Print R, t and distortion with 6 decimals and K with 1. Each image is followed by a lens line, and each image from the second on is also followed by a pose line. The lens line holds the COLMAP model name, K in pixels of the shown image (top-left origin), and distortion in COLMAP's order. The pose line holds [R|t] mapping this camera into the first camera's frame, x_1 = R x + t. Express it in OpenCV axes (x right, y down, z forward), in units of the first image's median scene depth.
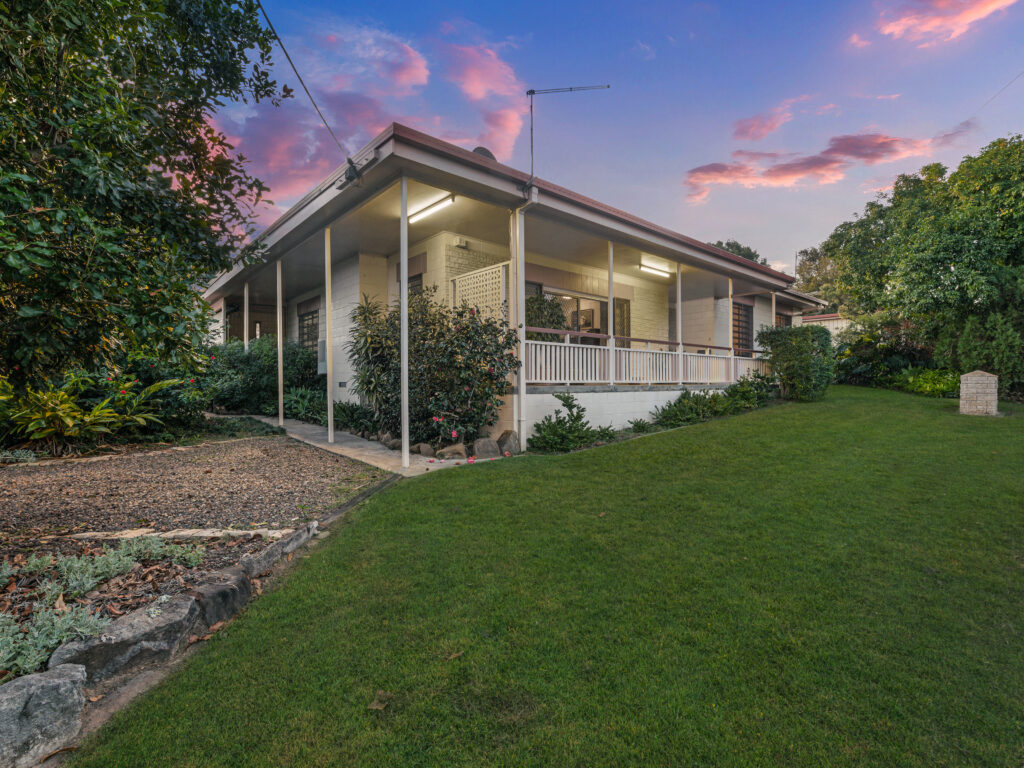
lens RADIAL K [[471.1, 0, 512.0], [0, 471.1, 384.0], [0, 0, 1]] dist [-0.000524, -0.000040]
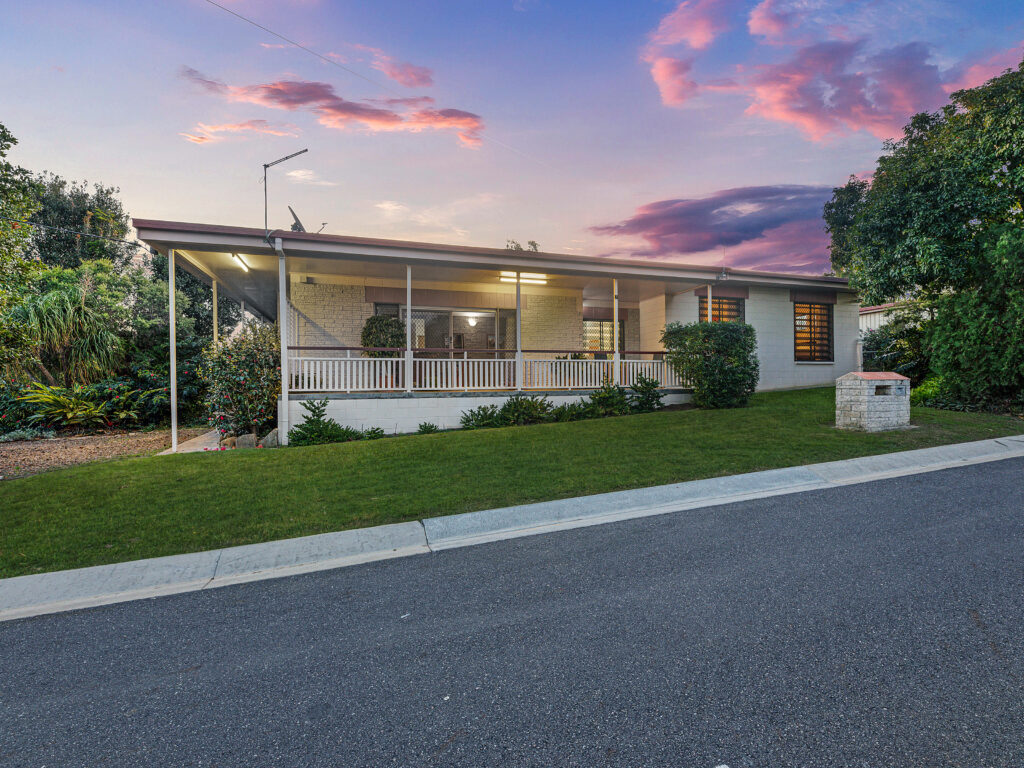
lens RADIAL K [[471.1, 0, 512.0], [0, 471.1, 384.0], [0, 0, 1]] dist [-0.000524, -0.000040]
pose [[0.918499, -0.008237, -0.395338, 0.887766], [0.004837, 0.999942, -0.009595, -0.005682], [0.395394, 0.006901, 0.918486, 0.066391]]
